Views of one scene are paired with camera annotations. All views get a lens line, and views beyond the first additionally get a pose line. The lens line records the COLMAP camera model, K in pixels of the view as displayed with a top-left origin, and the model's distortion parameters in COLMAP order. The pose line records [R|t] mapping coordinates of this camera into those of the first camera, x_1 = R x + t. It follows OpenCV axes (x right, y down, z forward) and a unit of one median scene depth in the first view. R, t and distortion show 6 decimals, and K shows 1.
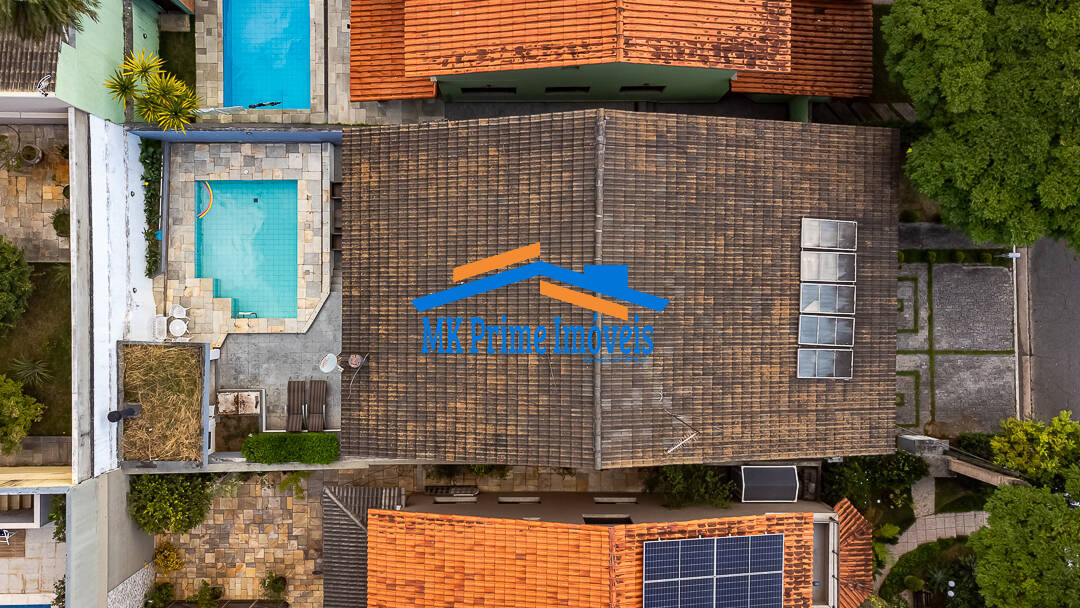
lens RADIAL K [[870.9, 0, 506.7], [0, 870.9, 305.2], [0, 0, 1]] dist [0.039071, 0.012024]
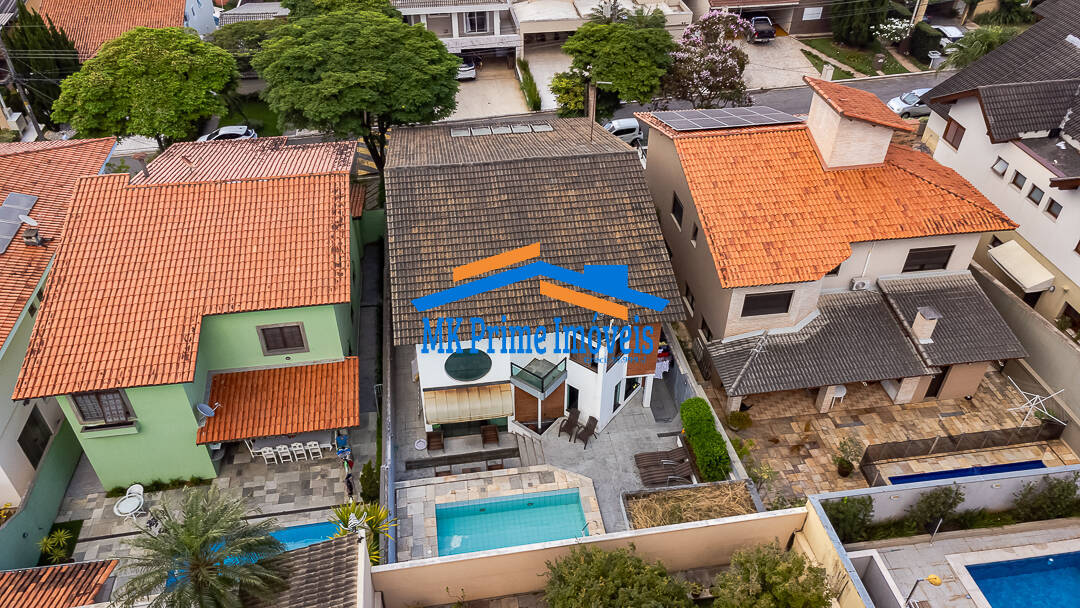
lens RADIAL K [[797.6, 0, 541.1], [0, 797.6, 293.6], [0, 0, 1]] dist [0.021517, 0.056091]
pose [[-0.149029, -0.611691, 0.776932, -0.883563], [0.988833, -0.091968, 0.117268, -0.123437], [-0.000279, 0.785732, 0.618566, 0.313526]]
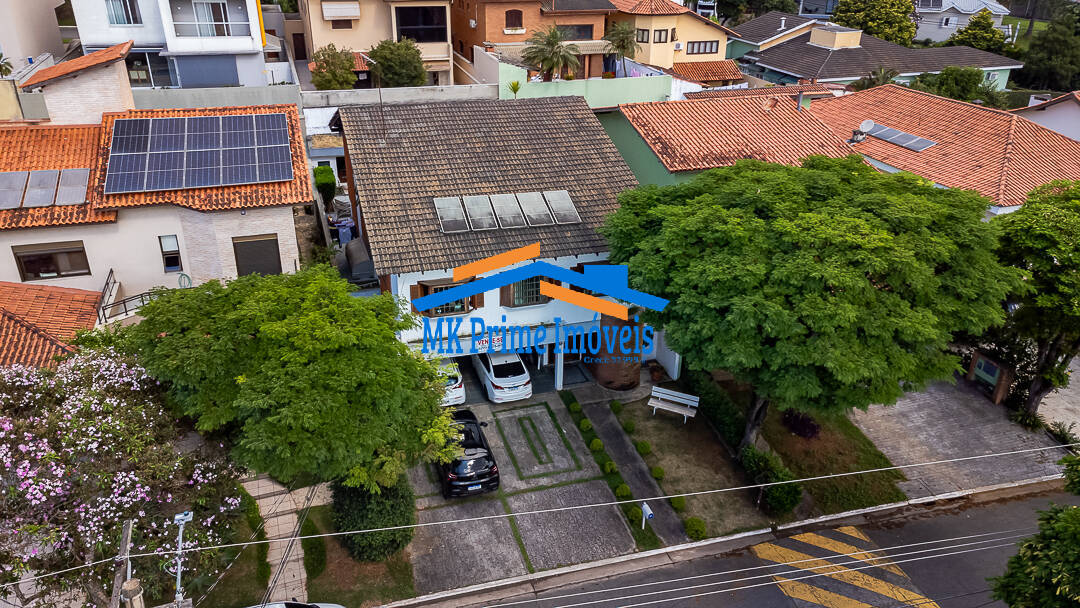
lens RADIAL K [[797.6, 0, 547.4], [0, 797.6, 312.2], [0, 0, 1]] dist [0.021517, 0.056091]
pose [[0.312269, 0.444707, -0.839478, 1.198611], [-0.949733, 0.125423, -0.286839, 0.235147], [-0.022269, 0.886851, 0.461518, 0.588369]]
